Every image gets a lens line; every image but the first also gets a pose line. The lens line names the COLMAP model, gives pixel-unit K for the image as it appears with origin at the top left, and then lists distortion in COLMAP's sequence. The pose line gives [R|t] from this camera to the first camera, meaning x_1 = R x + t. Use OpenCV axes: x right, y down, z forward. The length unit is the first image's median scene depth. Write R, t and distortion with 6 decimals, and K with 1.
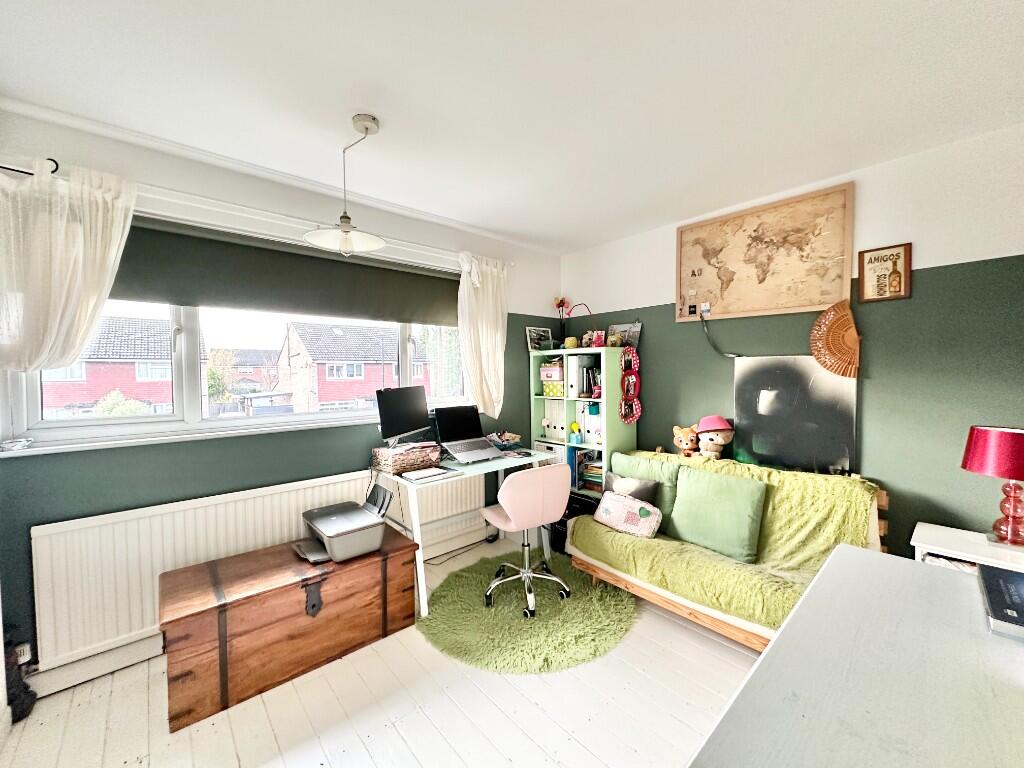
lens RADIAL K [[409.4, 0, 512.0], [0, 409.4, 384.0], [0, 0, 1]] dist [0.001332, 0.000134]
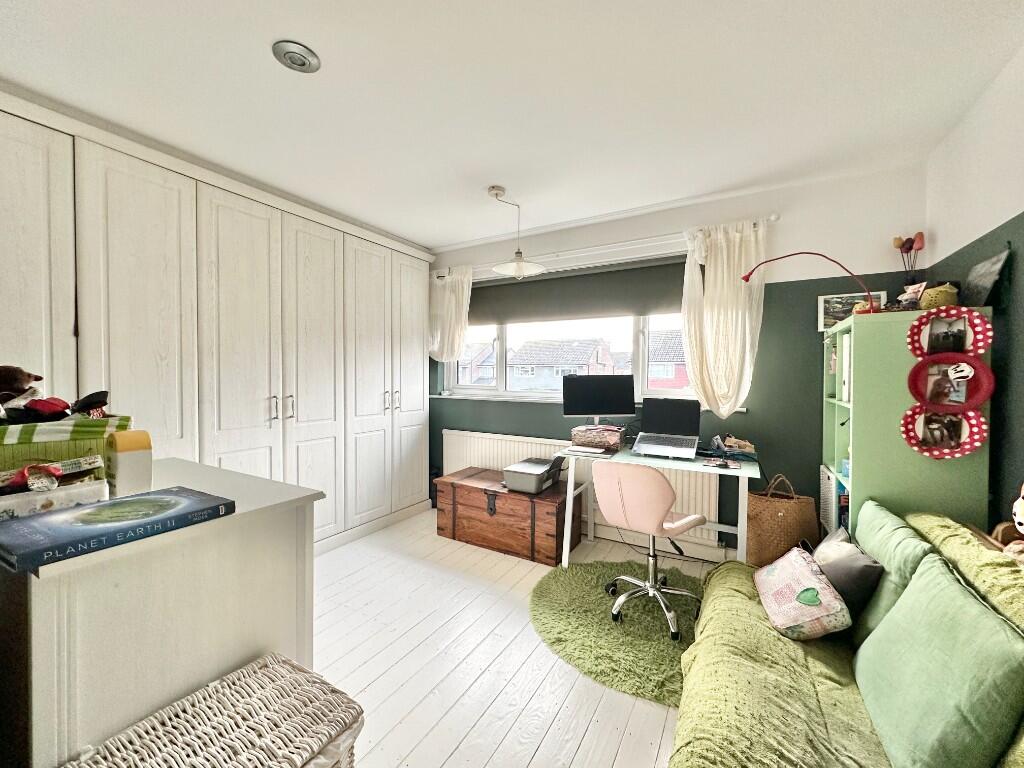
lens RADIAL K [[409.4, 0, 512.0], [0, 409.4, 384.0], [0, 0, 1]] dist [0.001332, 0.000134]
pose [[0.312830, 0.035161, -0.949158, 0.681503], [-0.042079, 0.998846, 0.023133, 0.016326], [0.948876, 0.032703, 0.313949, 0.382962]]
